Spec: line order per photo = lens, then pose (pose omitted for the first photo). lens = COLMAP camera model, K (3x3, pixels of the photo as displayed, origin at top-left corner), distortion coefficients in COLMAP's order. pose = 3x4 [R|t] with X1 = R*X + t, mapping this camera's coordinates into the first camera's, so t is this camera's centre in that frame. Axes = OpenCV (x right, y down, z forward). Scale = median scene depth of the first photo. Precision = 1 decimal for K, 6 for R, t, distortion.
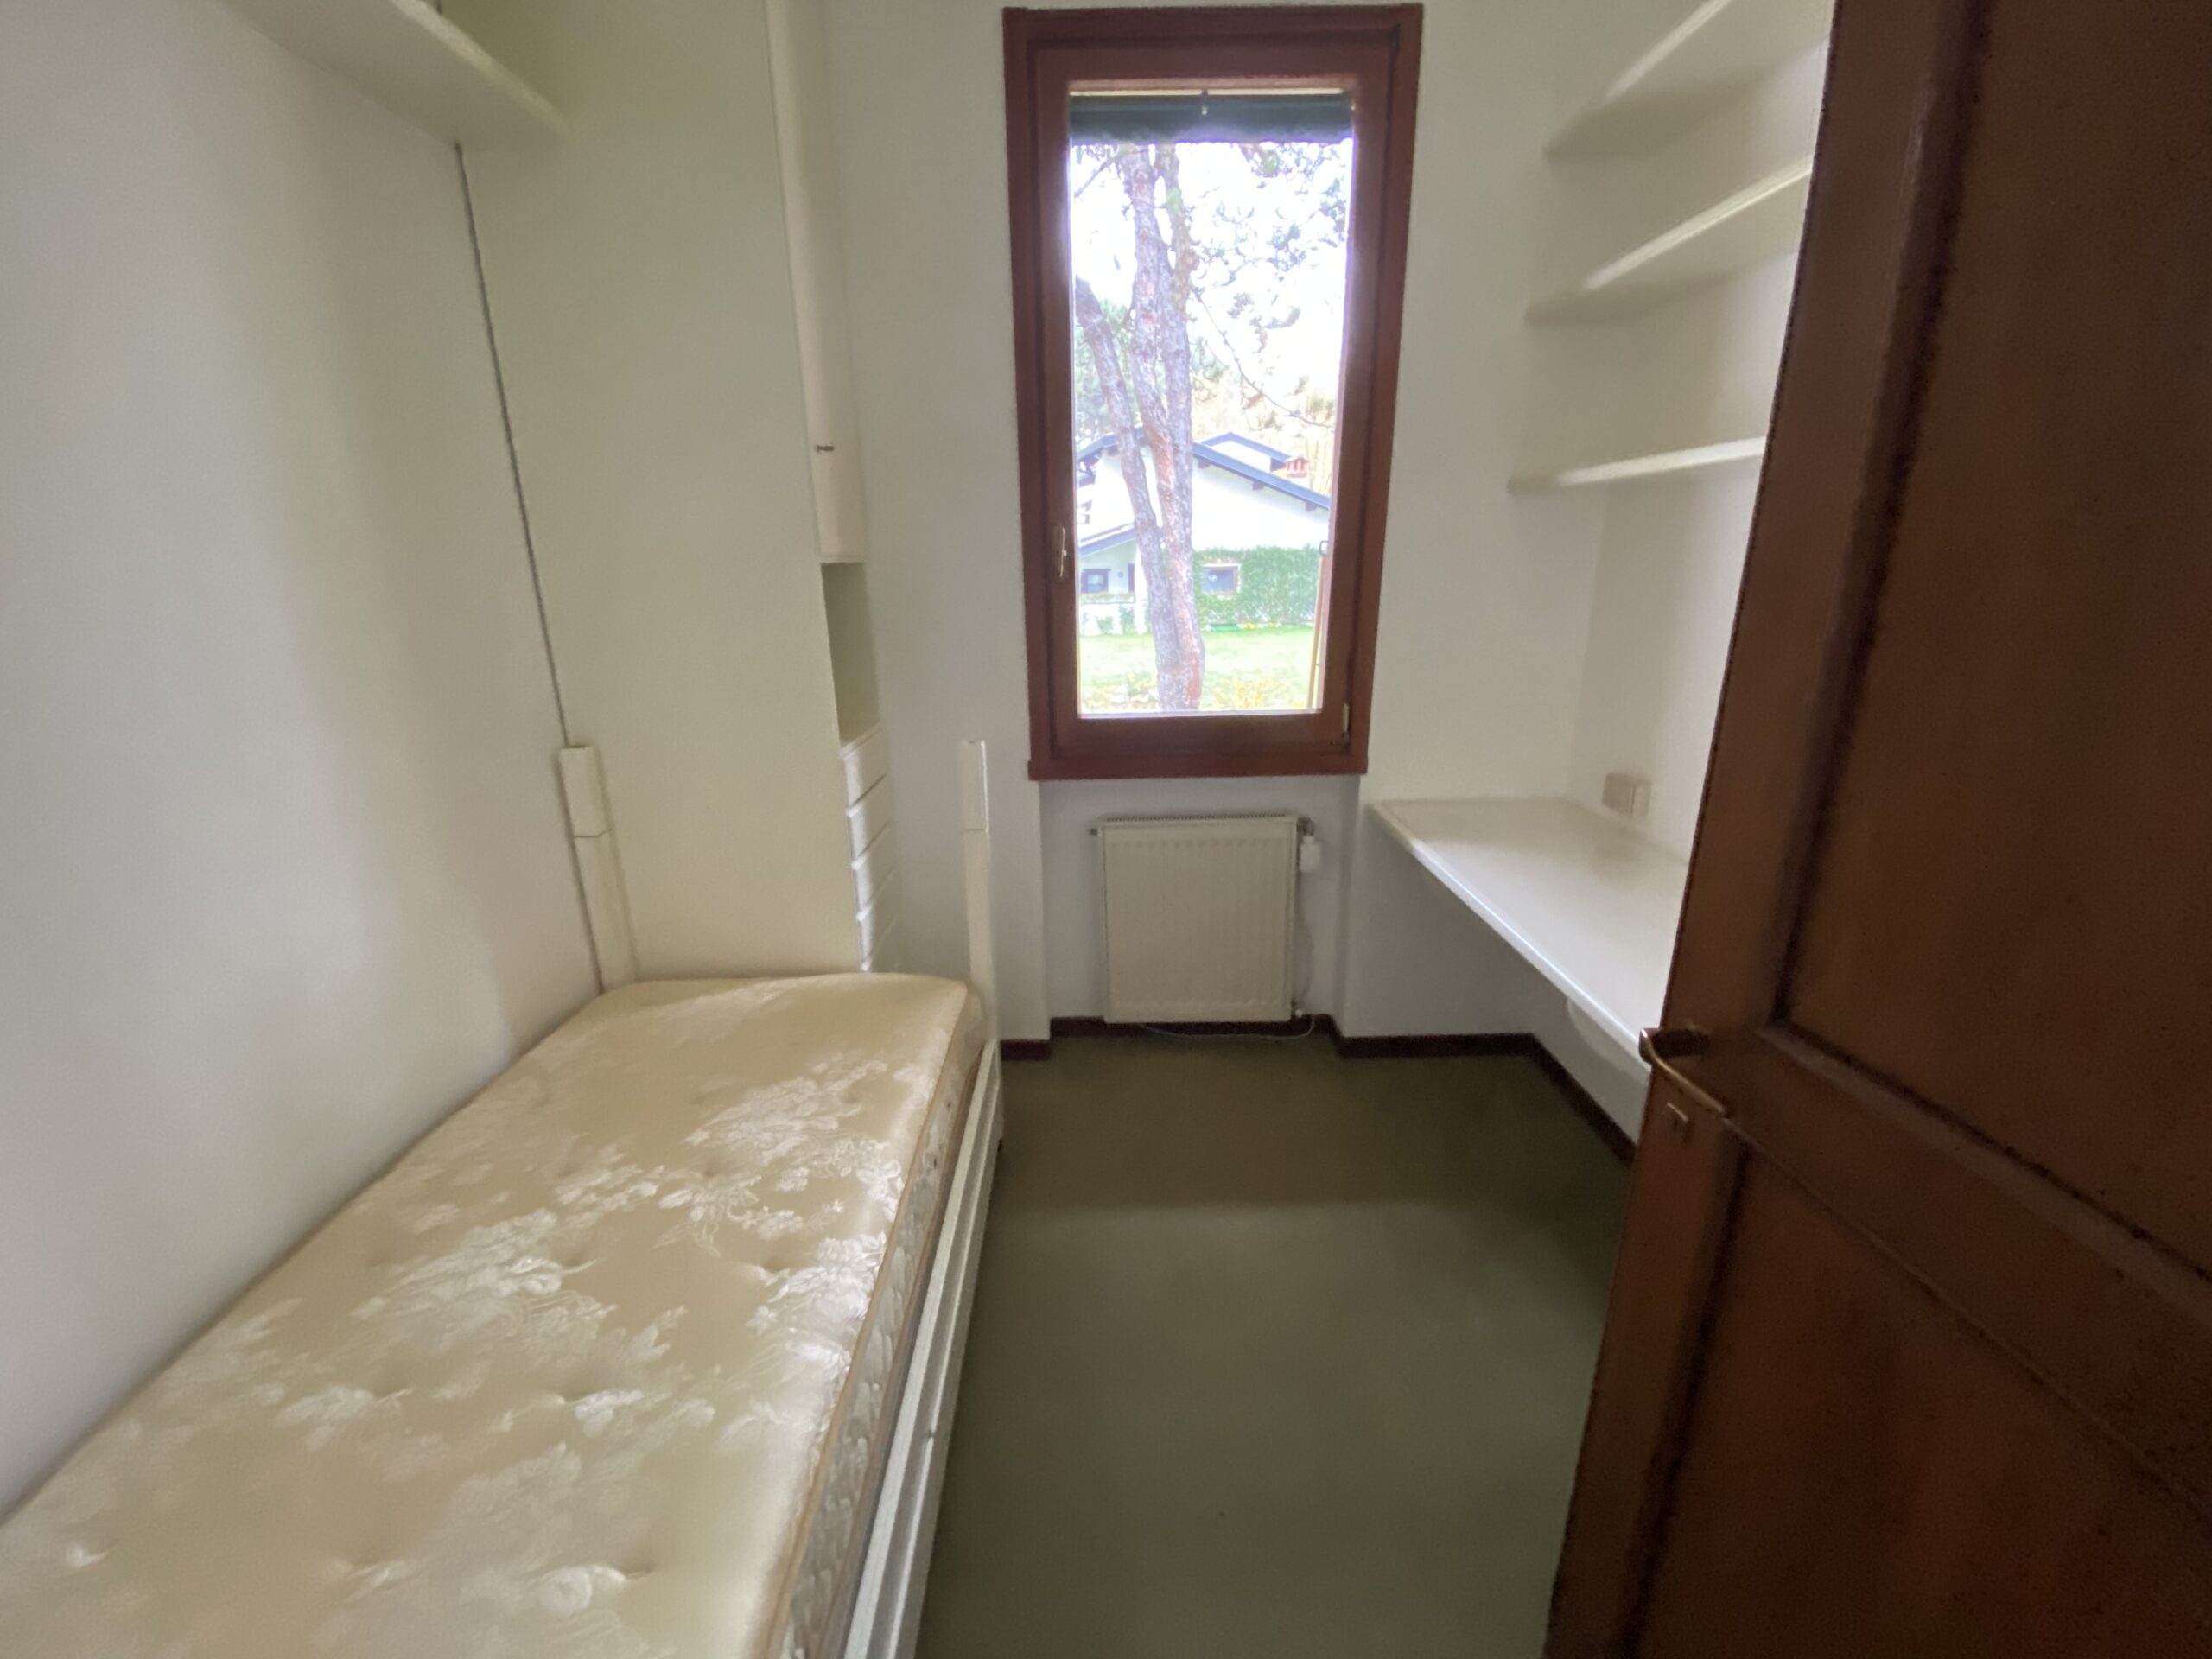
lens RADIAL K [[886.9, 0, 1098.3], [0, 886.9, 813.4], [0, 0, 1]] dist [0.009094, -0.009151]
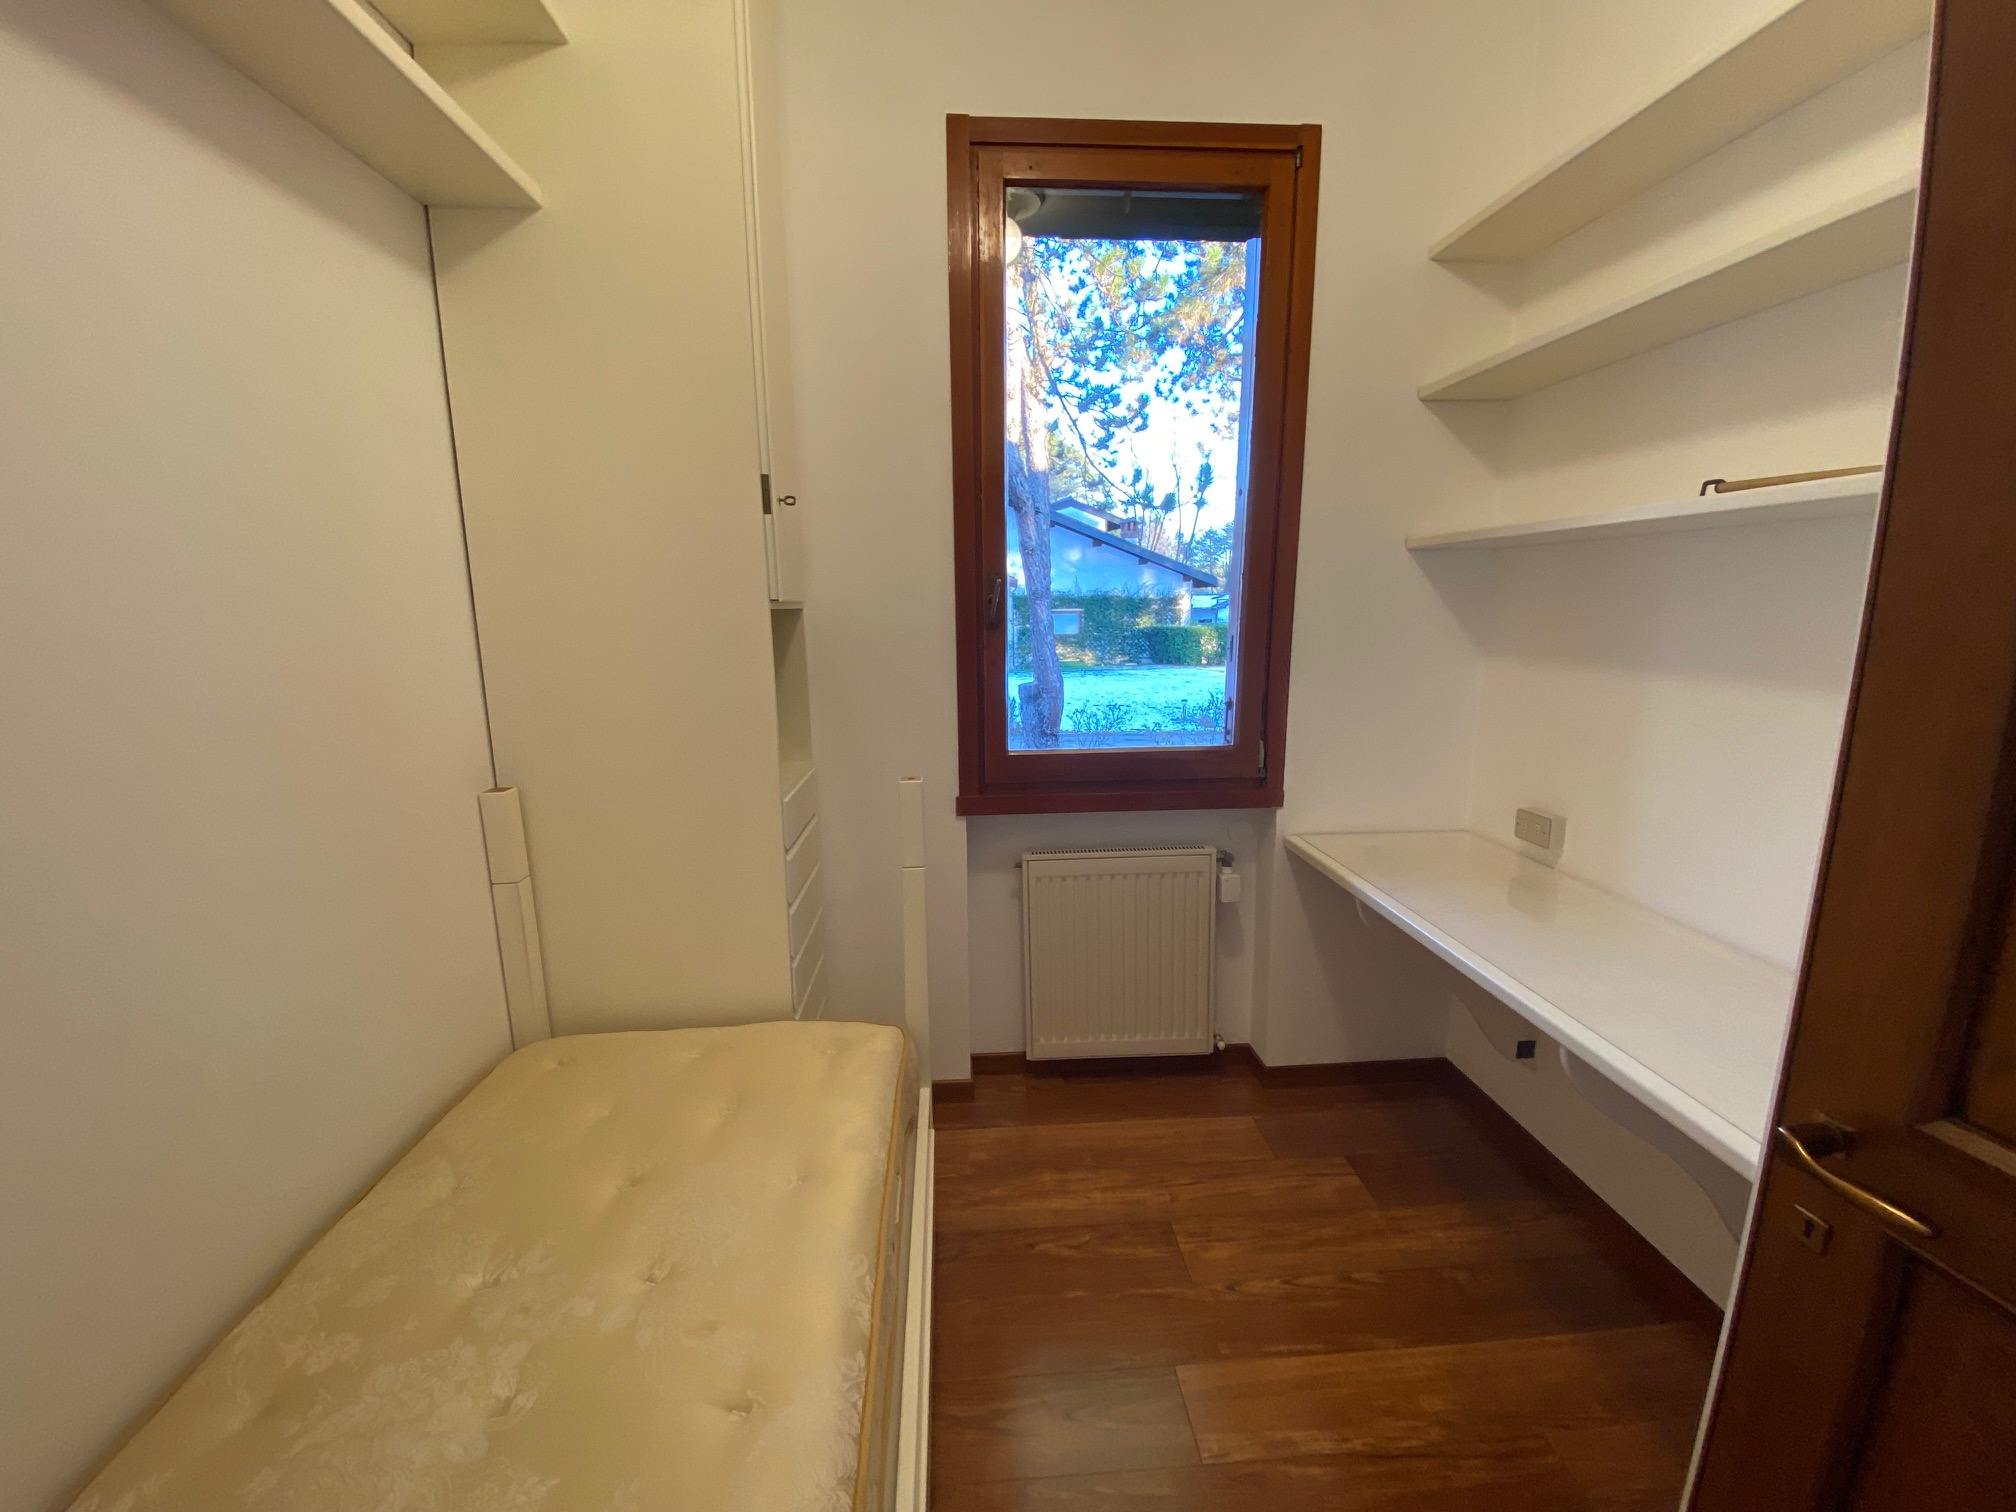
lens RADIAL K [[808.3, 0, 1005.3], [0, 808.3, 743.4], [0, 0, 1]] dist [0.009094, -0.009151]
pose [[0.998232, -0.004806, 0.059235, -0.077353], [0.011262, 0.993963, -0.109139, -0.018906], [-0.058353, 0.109613, 0.992260, 0.071031]]
